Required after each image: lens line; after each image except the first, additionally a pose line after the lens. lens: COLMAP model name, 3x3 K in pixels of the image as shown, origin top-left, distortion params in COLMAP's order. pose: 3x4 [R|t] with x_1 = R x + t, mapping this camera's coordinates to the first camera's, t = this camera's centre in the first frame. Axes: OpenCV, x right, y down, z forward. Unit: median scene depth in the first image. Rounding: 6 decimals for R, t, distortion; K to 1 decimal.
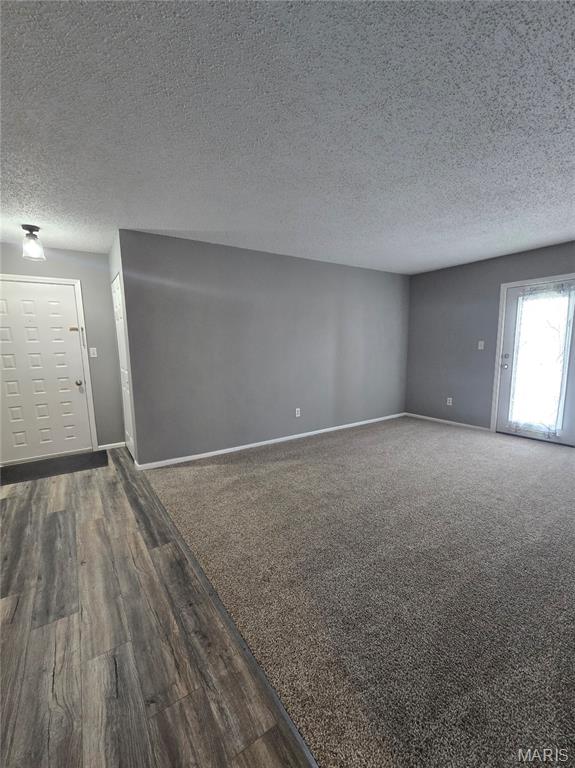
lens RADIAL K [[329.7, 0, 285.9], [0, 329.7, 394.3], [0, 0, 1]] dist [0.001459, 0.000812]
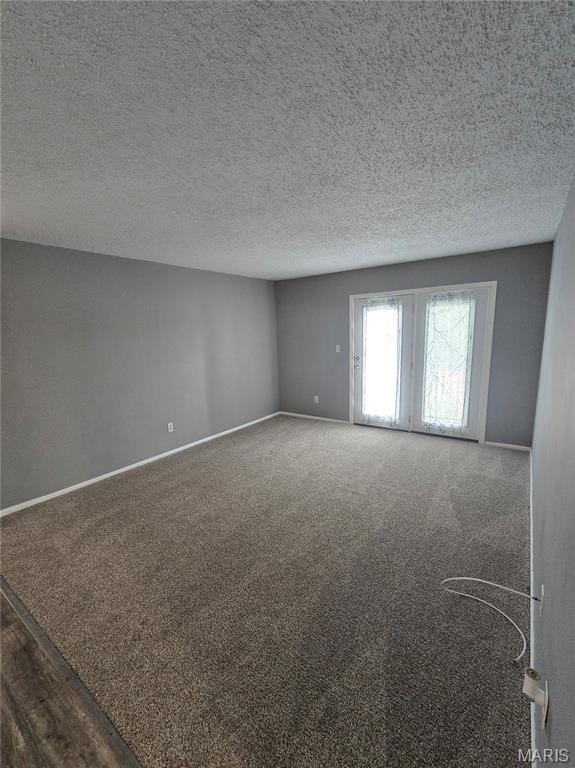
lens RADIAL K [[334.1, 0, 287.5], [0, 334.1, 392.7], [0, 0, 1]] dist [-0.000787, 0.000657]
pose [[0.936747, -0.079155, 0.340940, 0.049298], [0.067002, 0.996631, 0.047294, -0.103139], [-0.343535, -0.021459, 0.938895, -0.020391]]
